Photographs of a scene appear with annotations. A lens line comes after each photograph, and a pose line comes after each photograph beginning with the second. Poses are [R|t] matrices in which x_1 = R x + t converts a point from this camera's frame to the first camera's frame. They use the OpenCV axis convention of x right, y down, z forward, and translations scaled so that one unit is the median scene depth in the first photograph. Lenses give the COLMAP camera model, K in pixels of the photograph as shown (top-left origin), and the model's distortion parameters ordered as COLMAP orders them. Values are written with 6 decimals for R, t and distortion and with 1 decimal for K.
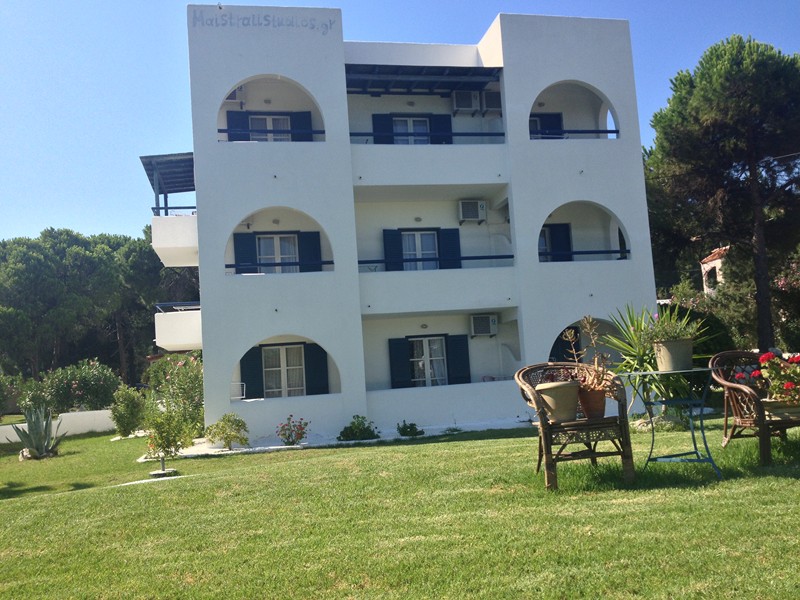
lens RADIAL K [[714.5, 0, 399.9], [0, 714.5, 326.1], [0, 0, 1]] dist [0.012247, 0.003789]
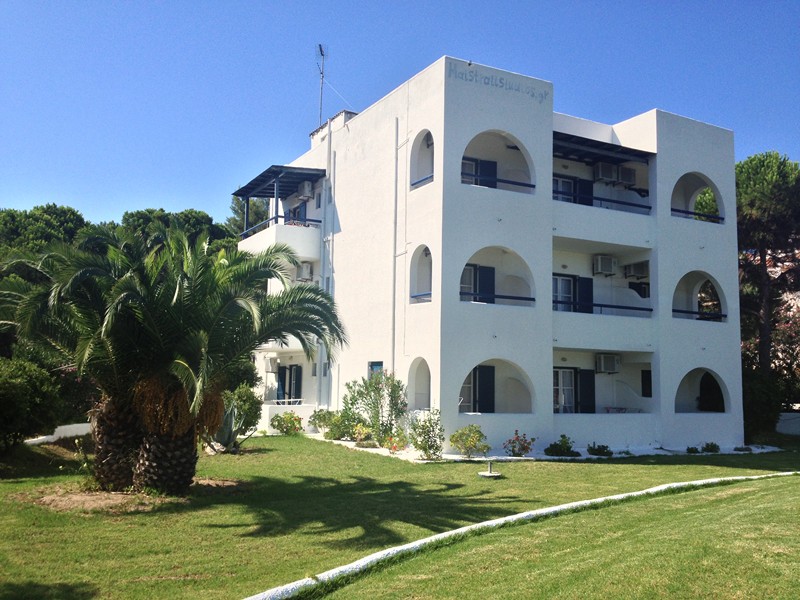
lens RADIAL K [[748.5, 0, 404.4], [0, 748.5, 302.6], [0, 0, 1]] dist [0.169566, -0.385442]
pose [[0.950687, 0.115130, 0.287992, -0.598279], [-0.096736, 0.992300, -0.077353, 0.028599], [-0.294680, 0.045680, 0.954504, -0.088158]]
